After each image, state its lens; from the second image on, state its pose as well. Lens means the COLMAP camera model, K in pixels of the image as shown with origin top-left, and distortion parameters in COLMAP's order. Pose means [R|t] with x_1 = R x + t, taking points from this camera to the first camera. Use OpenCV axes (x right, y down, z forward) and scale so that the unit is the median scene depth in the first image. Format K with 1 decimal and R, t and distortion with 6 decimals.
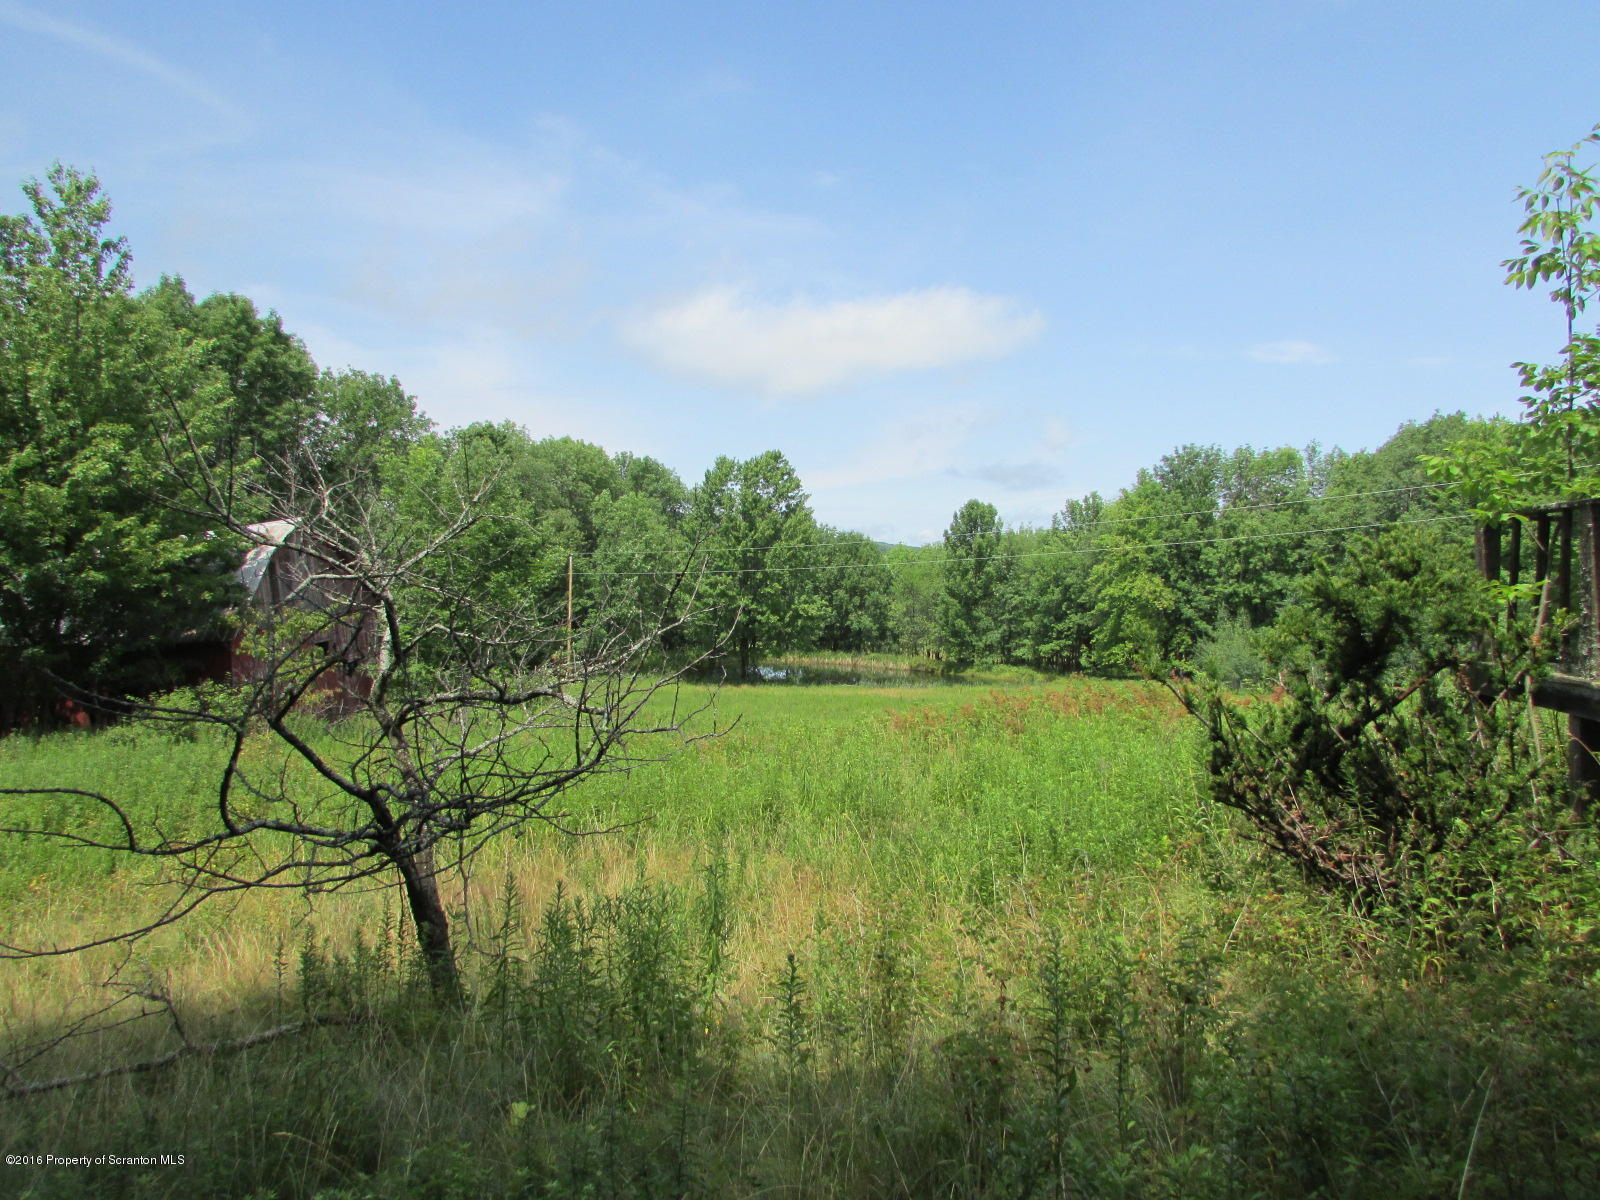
lens RADIAL K [[1195.5, 0, 800.0], [0, 1195.5, 600.0], [0, 0, 1]] dist [0.003985, 0.004212]
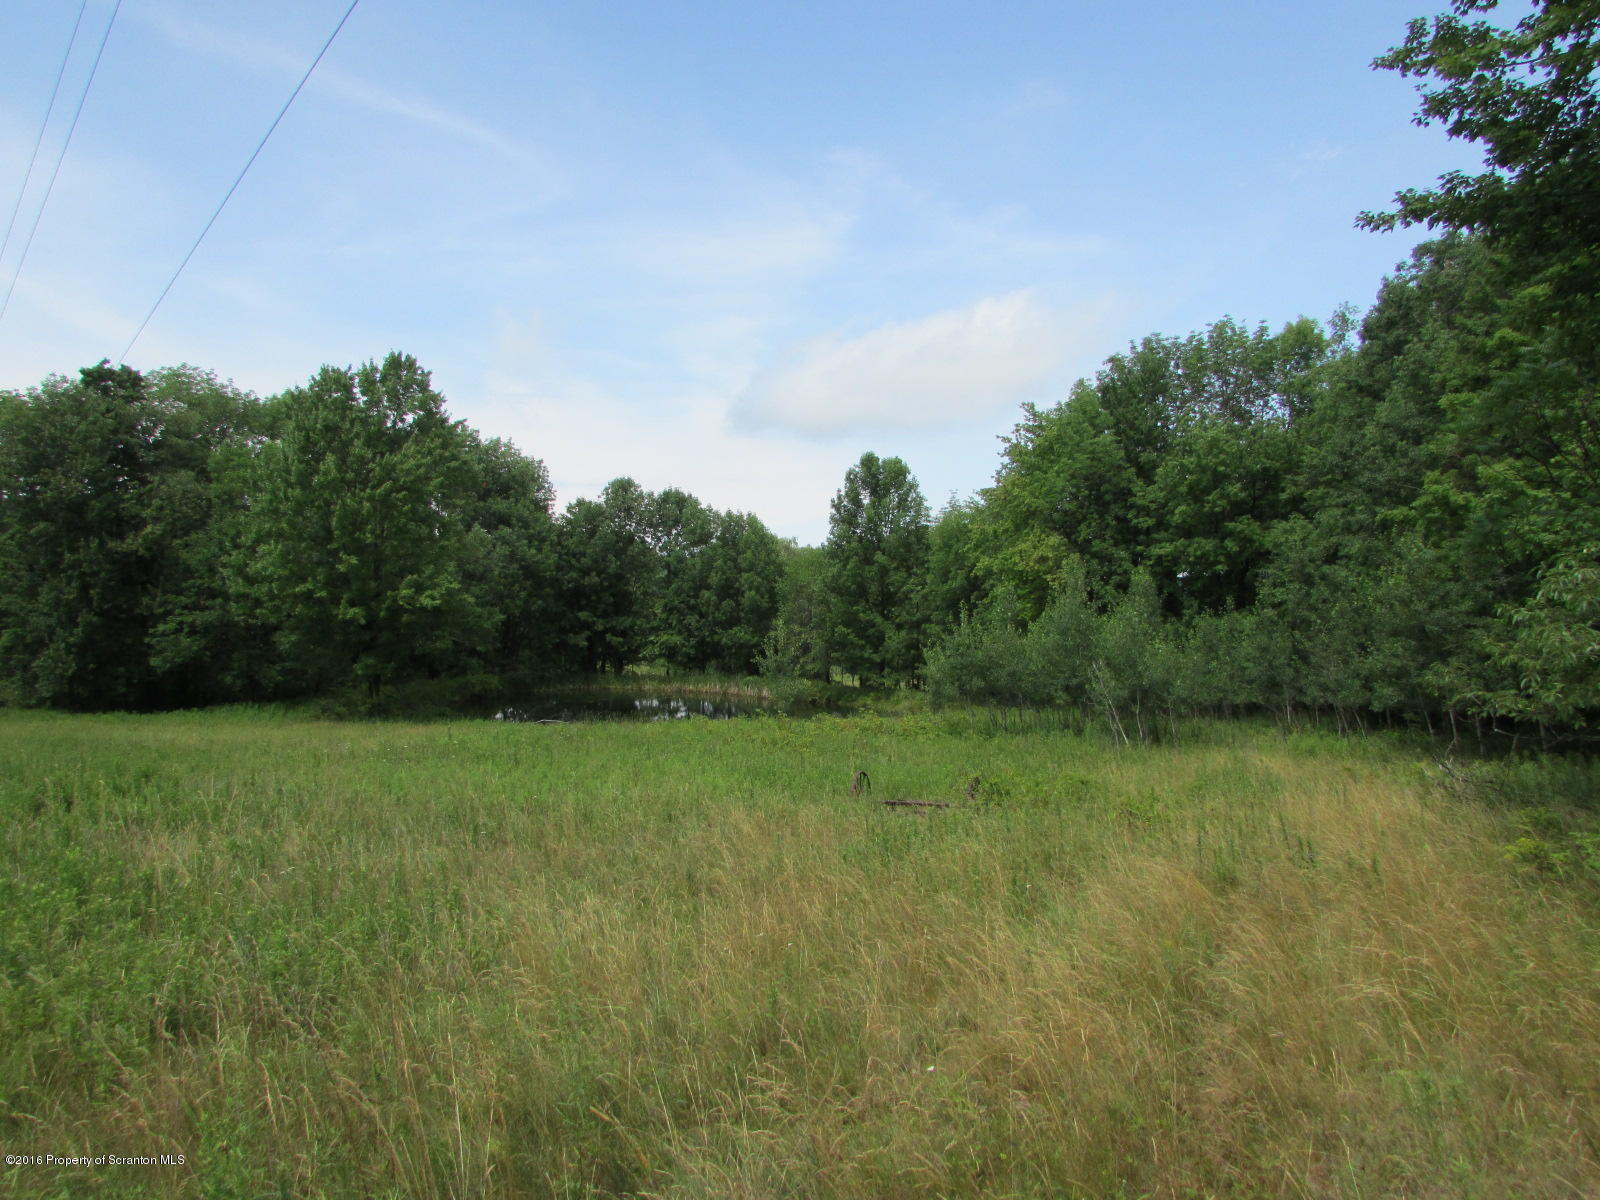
lens RADIAL K [[1166.7, 0, 803.1], [0, 1166.7, 603.3], [0, 0, 1]] dist [-0.002231, -0.001410]
pose [[0.982336, -0.026692, -0.185210, 0.269051], [0.020579, 0.999181, -0.034848, 0.030938], [0.185988, 0.030421, 0.982081, 0.384979]]
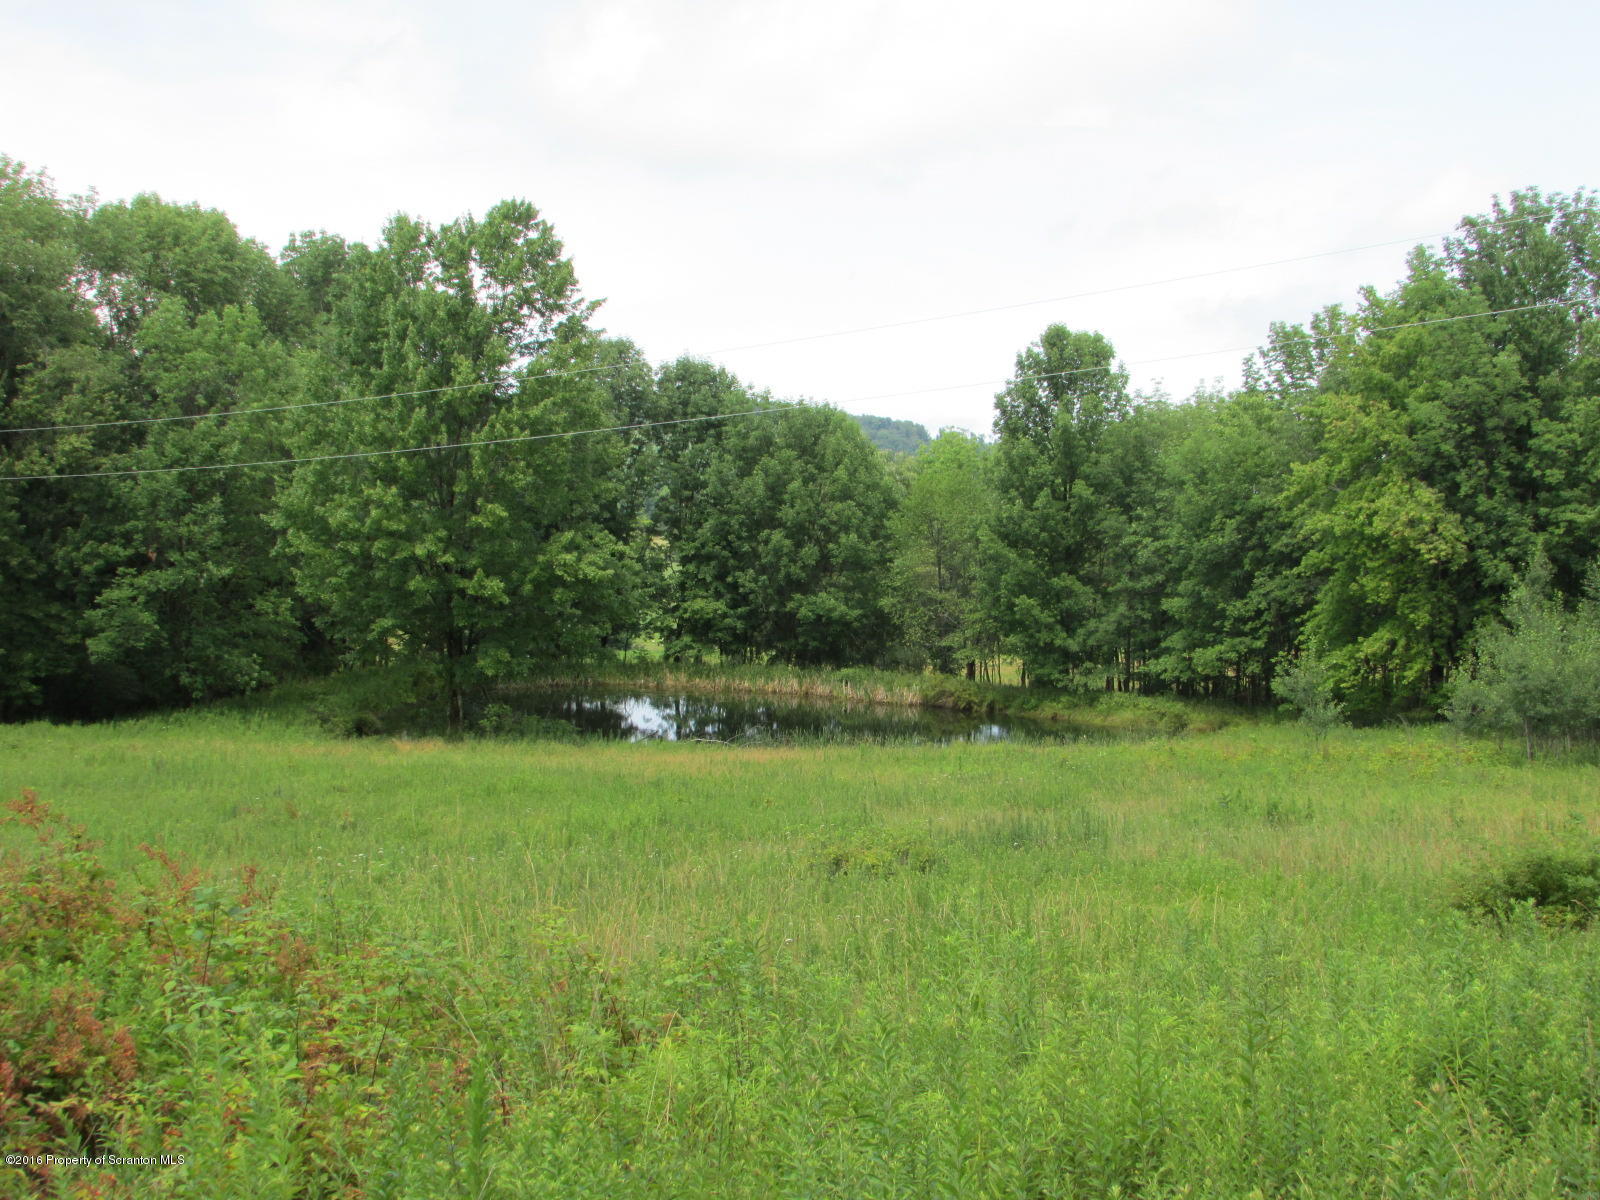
lens RADIAL K [[2326.8, 0, 800.0], [0, 2326.8, 600.0], [0, 0, 1]] dist [0.014256, -0.669260]
pose [[0.998113, -0.003737, -0.061297, 0.118443], [0.004524, 0.999909, 0.012703, 0.008969], [0.061244, -0.012957, 0.998039, 0.145024]]
